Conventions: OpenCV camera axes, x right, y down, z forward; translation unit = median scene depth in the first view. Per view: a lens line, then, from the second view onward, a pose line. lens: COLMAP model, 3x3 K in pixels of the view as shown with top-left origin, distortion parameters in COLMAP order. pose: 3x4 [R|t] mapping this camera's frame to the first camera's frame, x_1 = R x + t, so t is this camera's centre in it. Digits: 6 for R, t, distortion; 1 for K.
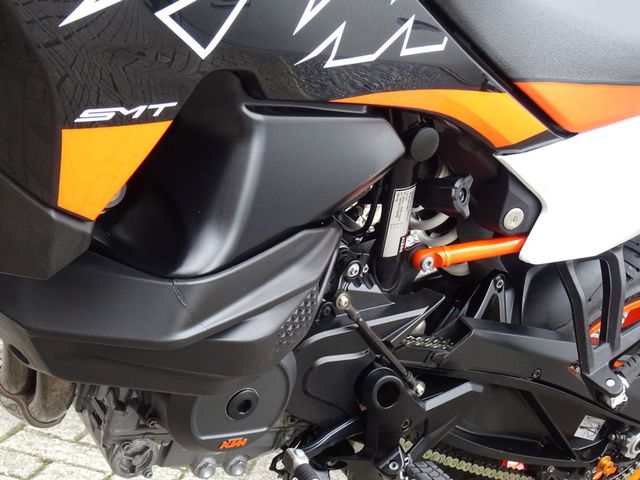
lens RADIAL K [[959.4, 0, 320.0], [0, 959.4, 240.0], [0, 0, 1]] dist [-0.019110, -0.000587]
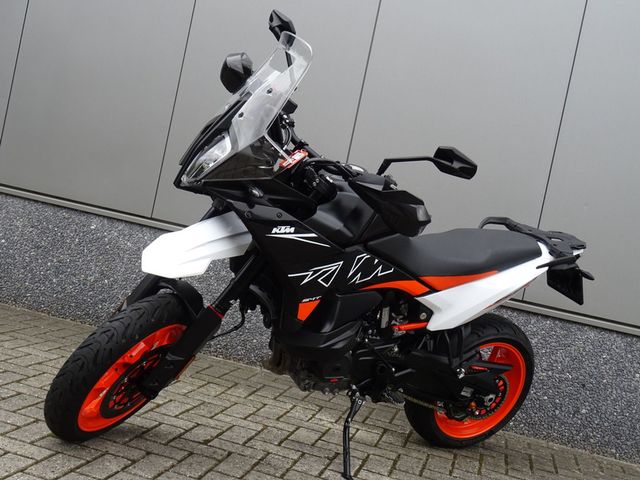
lens RADIAL K [[789.6, 0, 320.0], [0, 789.6, 240.0], [0, 0, 1]] dist [0.006402, 0.002729]
pose [[0.991880, -0.000522, -0.127180, 0.204943], [-0.009806, 0.996700, -0.080574, -0.062930], [0.126802, 0.081167, 0.988602, -1.730620]]
